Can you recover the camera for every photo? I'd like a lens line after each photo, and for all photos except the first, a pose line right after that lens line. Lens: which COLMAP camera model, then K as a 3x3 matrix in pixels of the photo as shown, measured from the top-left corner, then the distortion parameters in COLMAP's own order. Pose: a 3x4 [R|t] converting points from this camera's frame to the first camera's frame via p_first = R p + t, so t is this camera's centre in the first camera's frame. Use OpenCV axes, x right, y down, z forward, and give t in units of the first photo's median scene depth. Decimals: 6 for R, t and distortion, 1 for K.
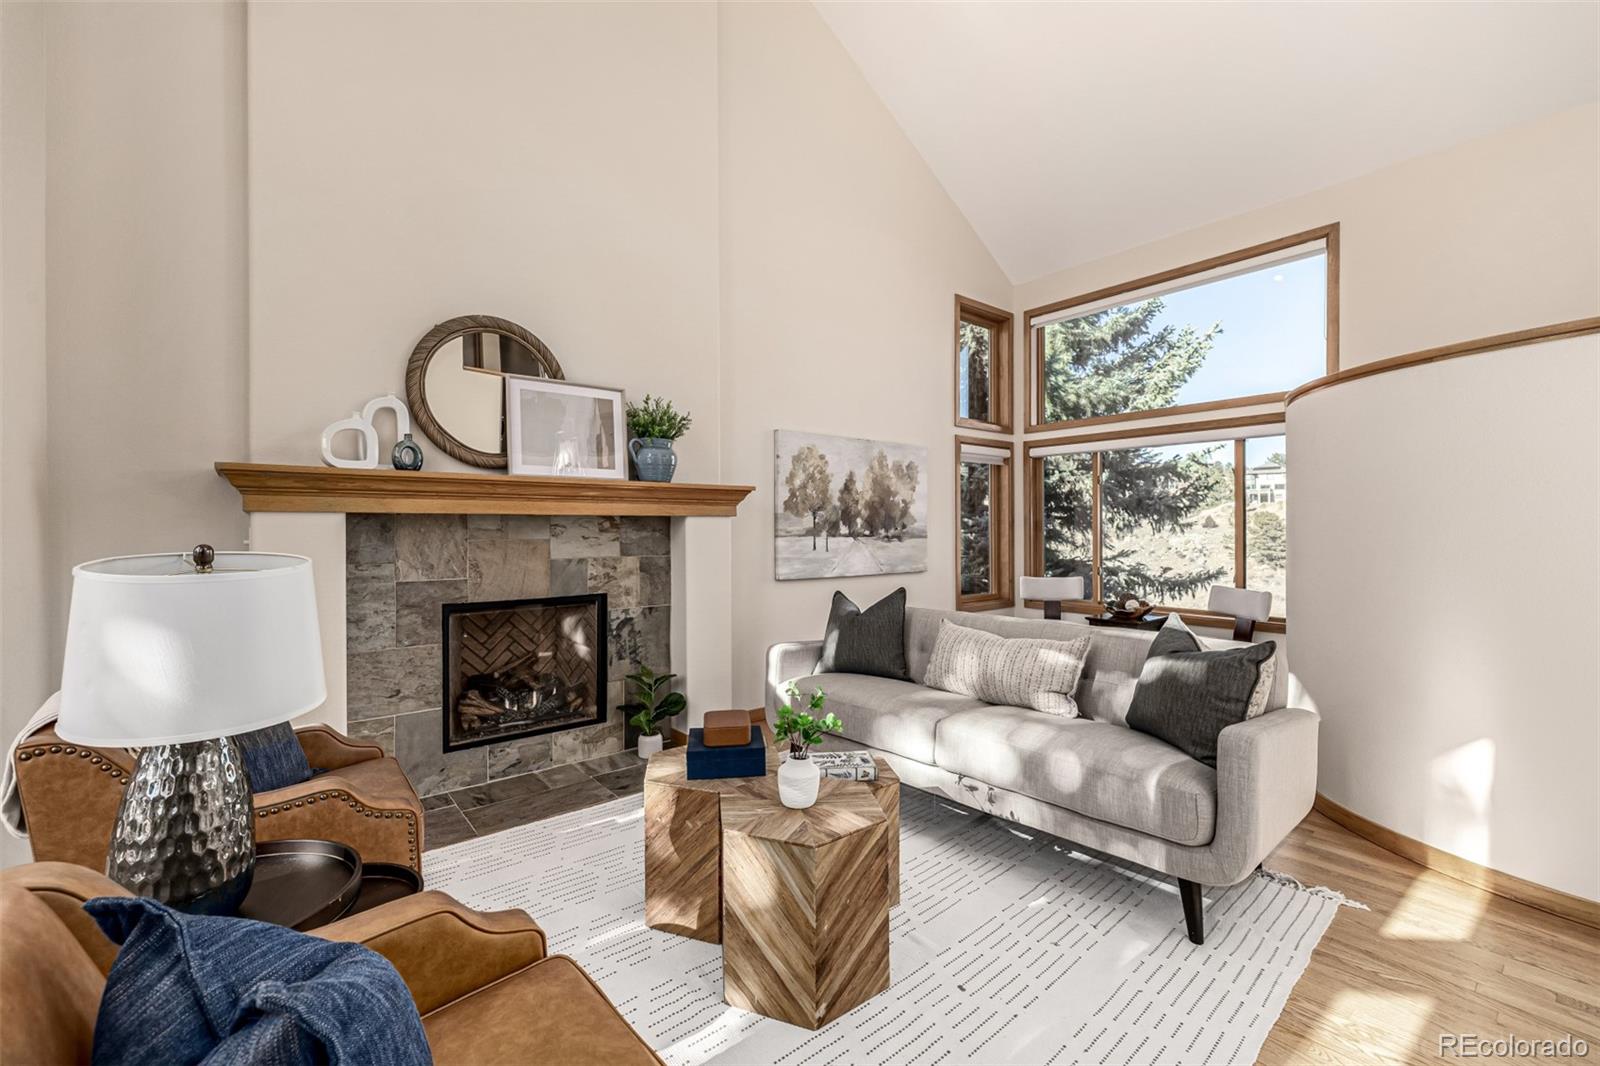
lens RADIAL K [[672.6, 0, 801.1], [0, 672.6, 528.7], [0, 0, 1]] dist [0.001602, 0.000219]
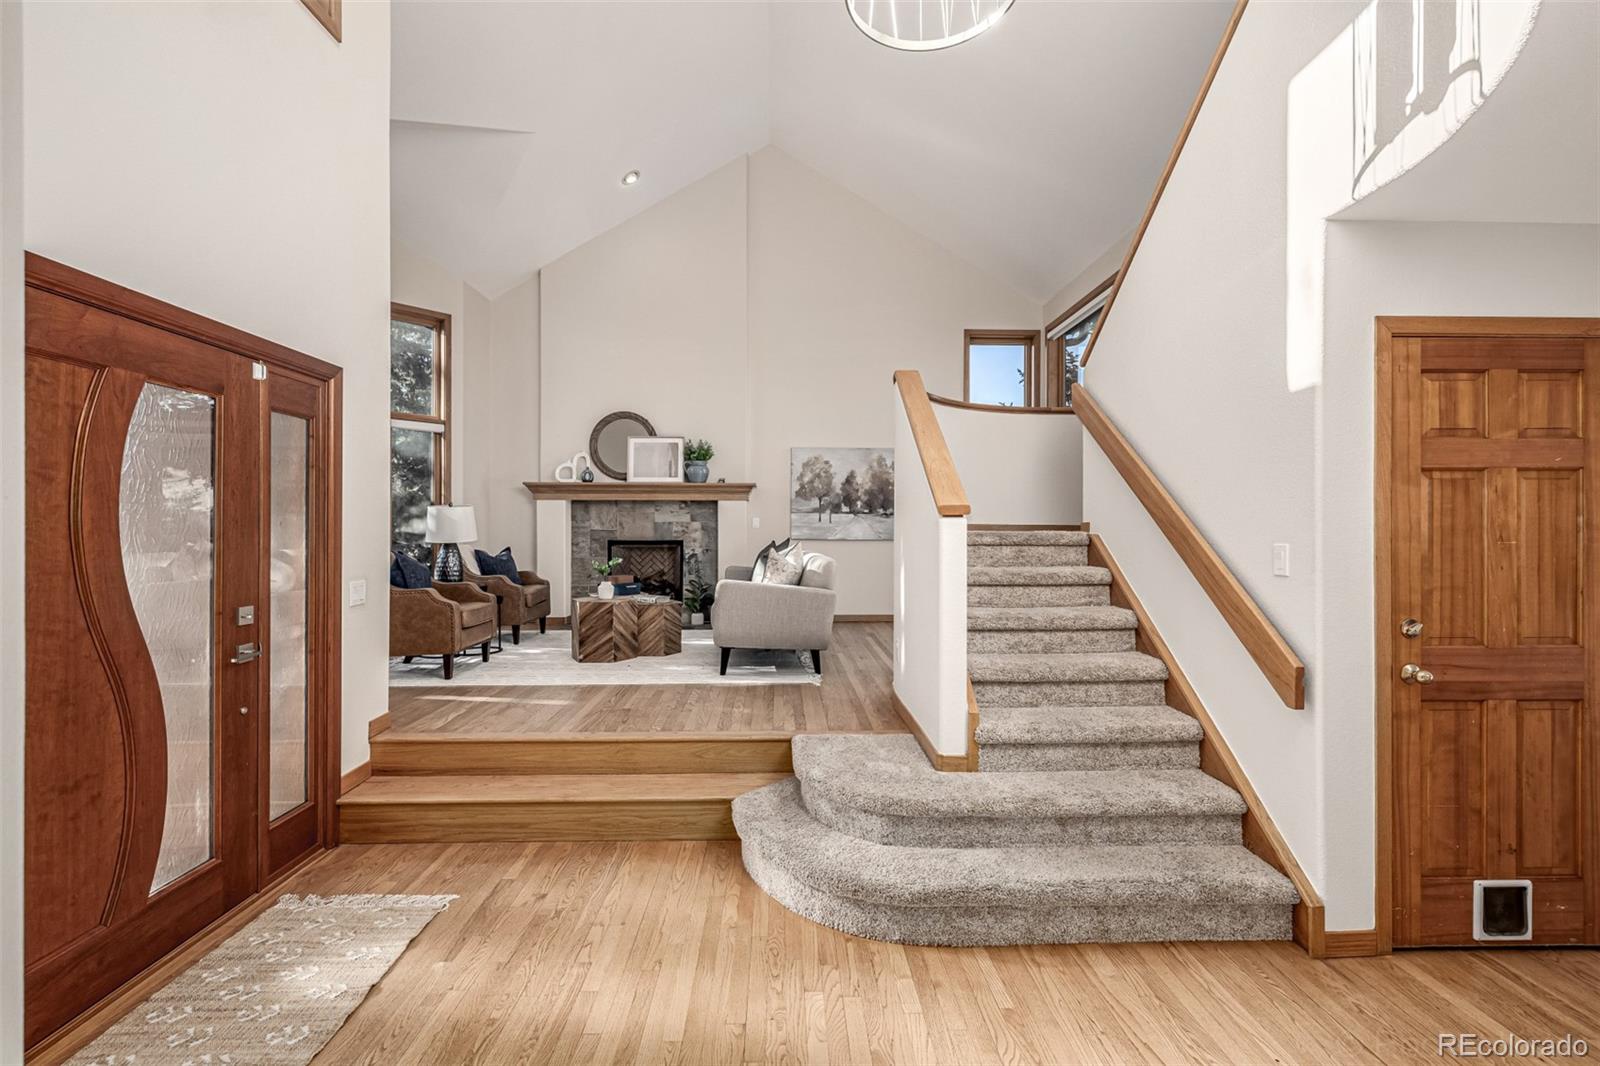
lens RADIAL K [[673.8, 0, 795.5], [0, 673.8, 529.9], [0, 0, 1]] dist [-0.000313, -0.000259]
pose [[0.787079, 0.003568, -0.616842, 1.185344], [-0.005650, 0.999983, -0.001425, 0.067064], [0.616827, 0.004607, 0.787086, -0.349531]]
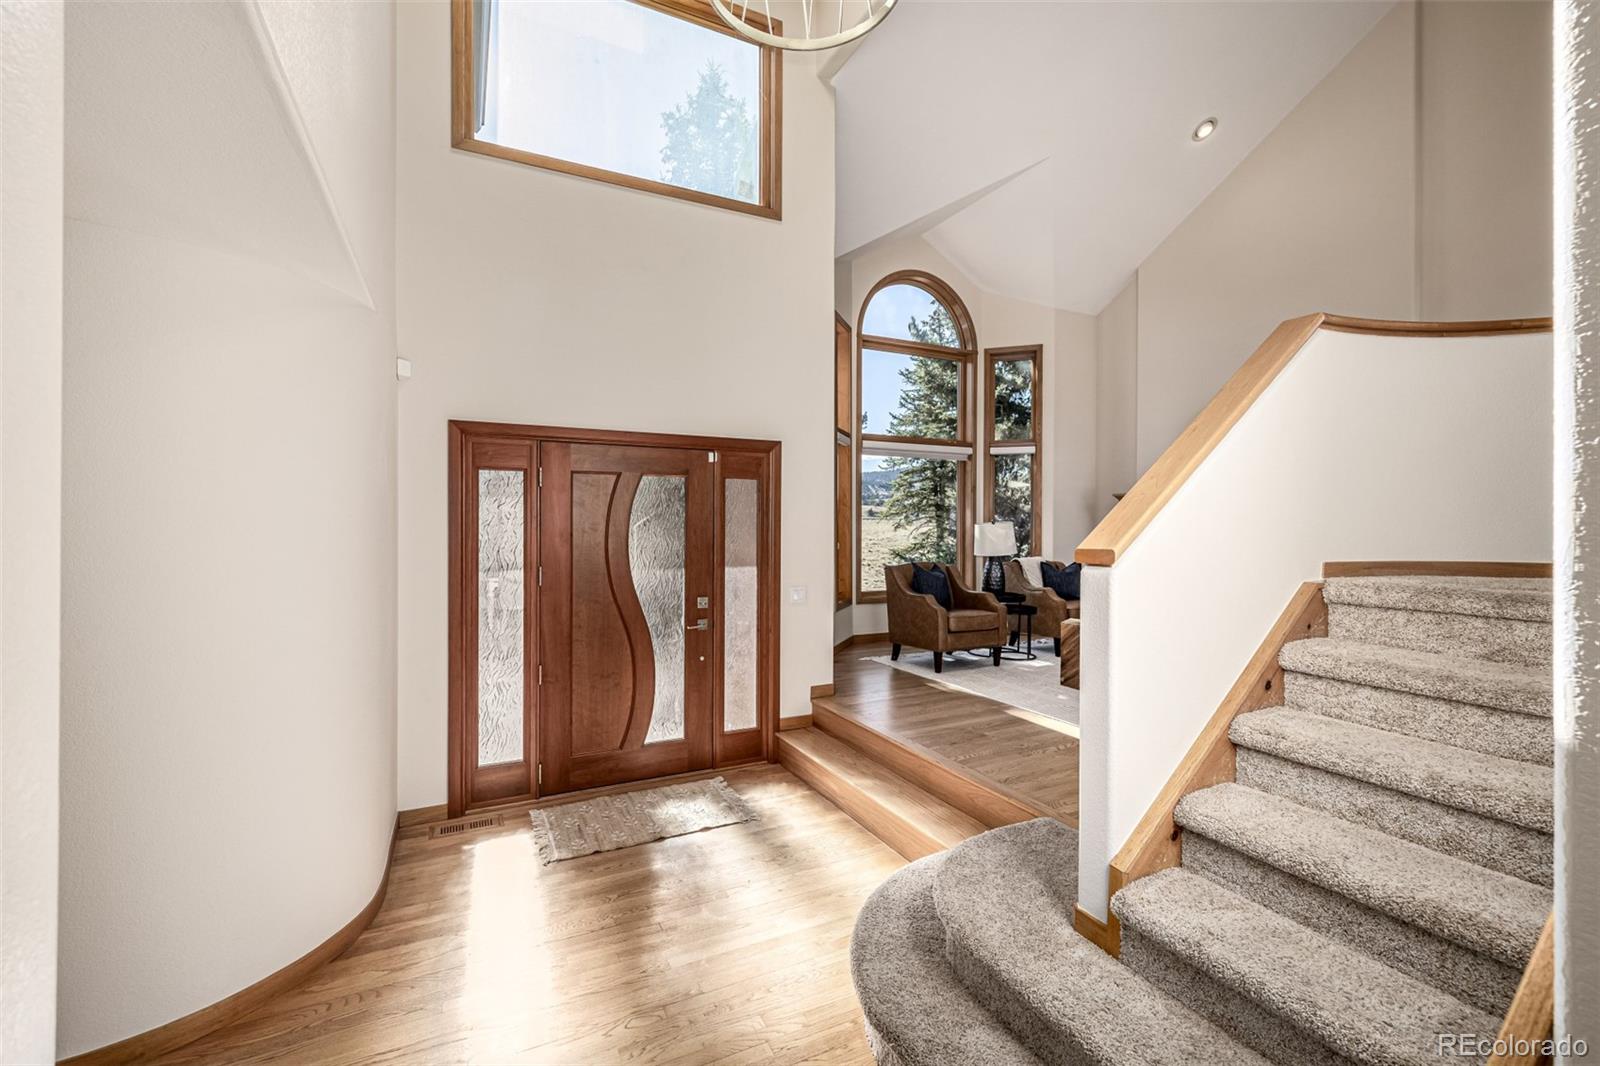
lens RADIAL K [[672.6, 0, 801.1], [0, 672.6, 528.7], [0, 0, 1]] dist [0.001602, 0.000219]
pose [[-0.227062, 0.006874, -0.973856, 1.408204], [-0.006639, 0.999941, 0.008606, 0.018843], [0.973858, 0.008419, -0.227003, 0.254292]]
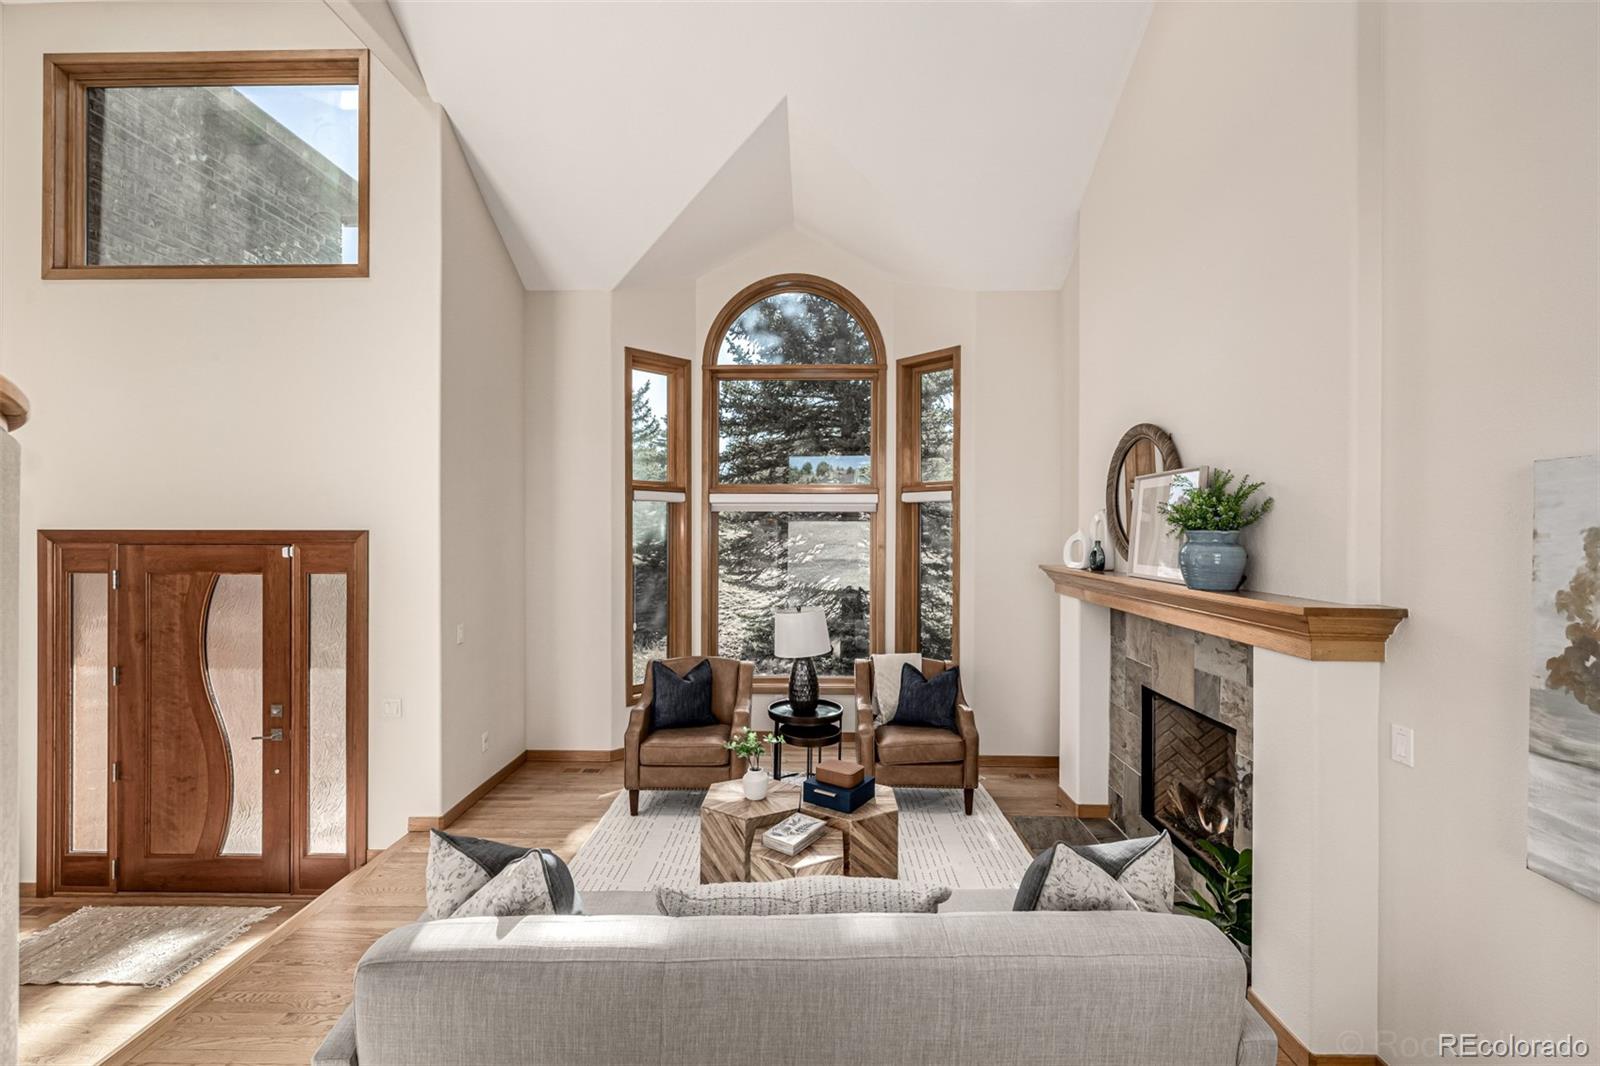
lens RADIAL K [[673.8, 0, 795.5], [0, 673.8, 529.9], [0, 0, 1]] dist [-0.000313, -0.000259]
pose [[-0.653454, 0.002118, -0.756964, 0.611921], [-0.002901, 0.999982, 0.005302, -0.132501], [0.756961, 0.005660, -0.653436, 1.117367]]
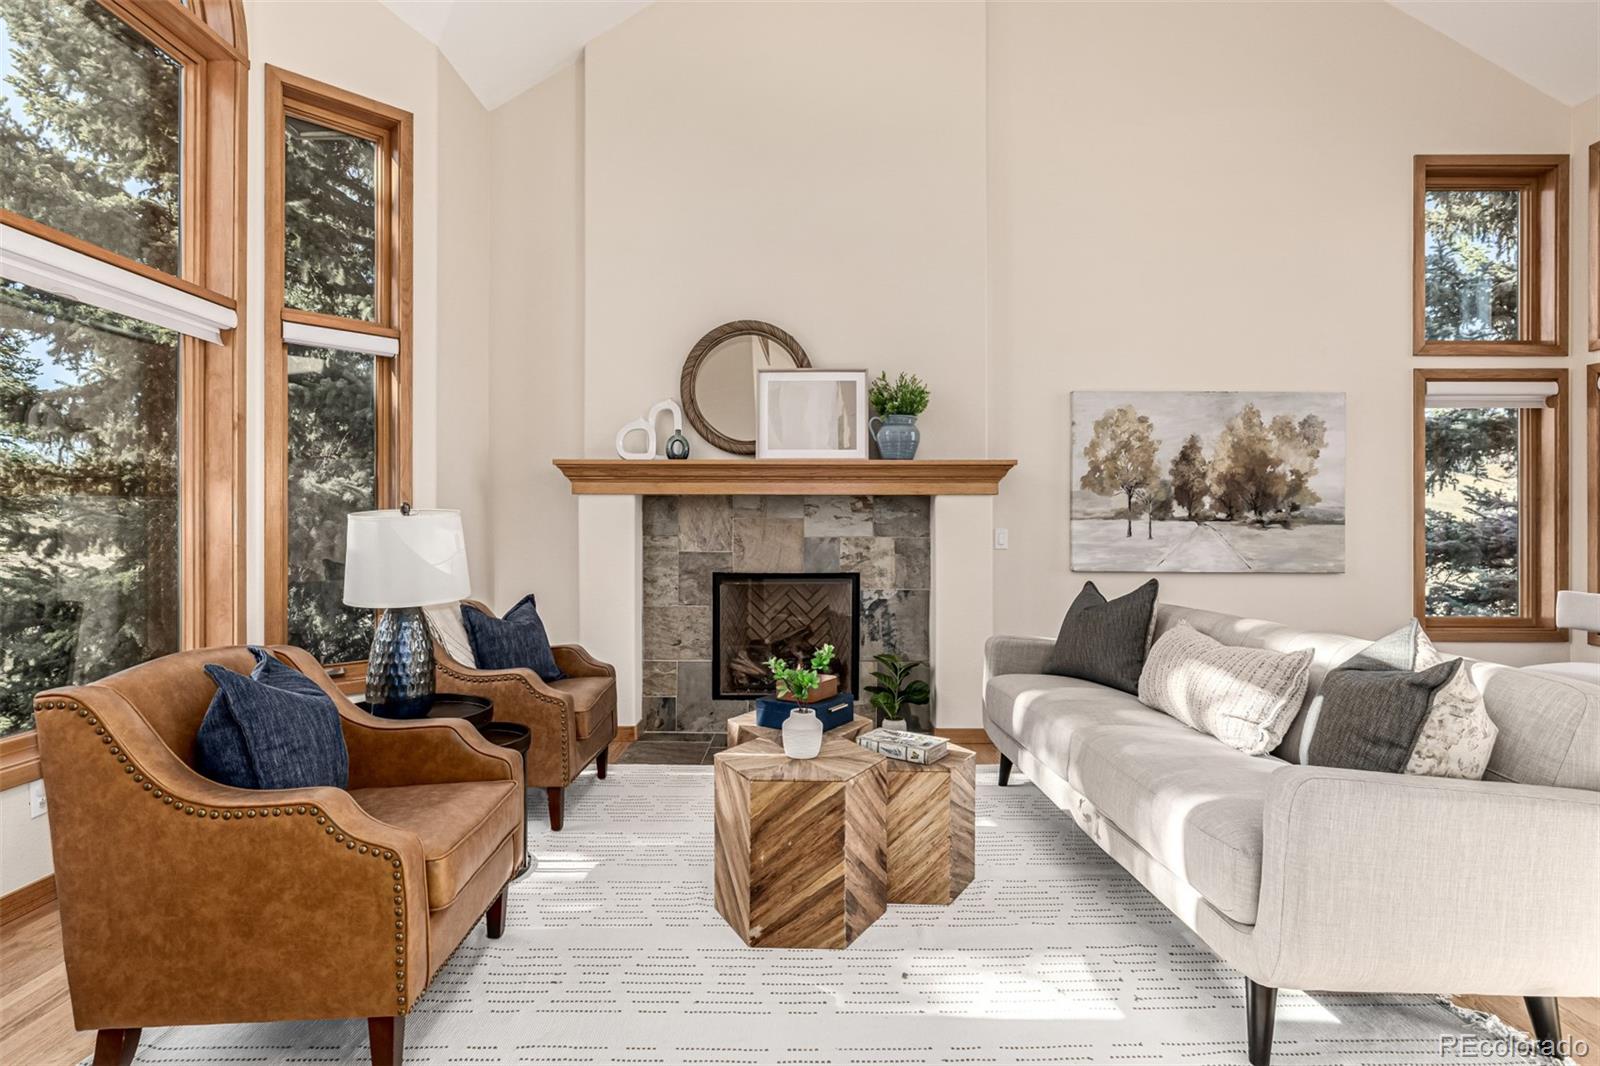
lens RADIAL K [[797.9, 0, 799.0], [0, 797.9, 527.8], [0, 0, 1]] dist [-0.005776, 0.000585]
pose [[0.766743, 0.004230, -0.641940, 0.407941], [-0.005120, 0.999987, 0.000473, 0.028423], [0.641933, 0.002924, 0.766755, 0.025444]]
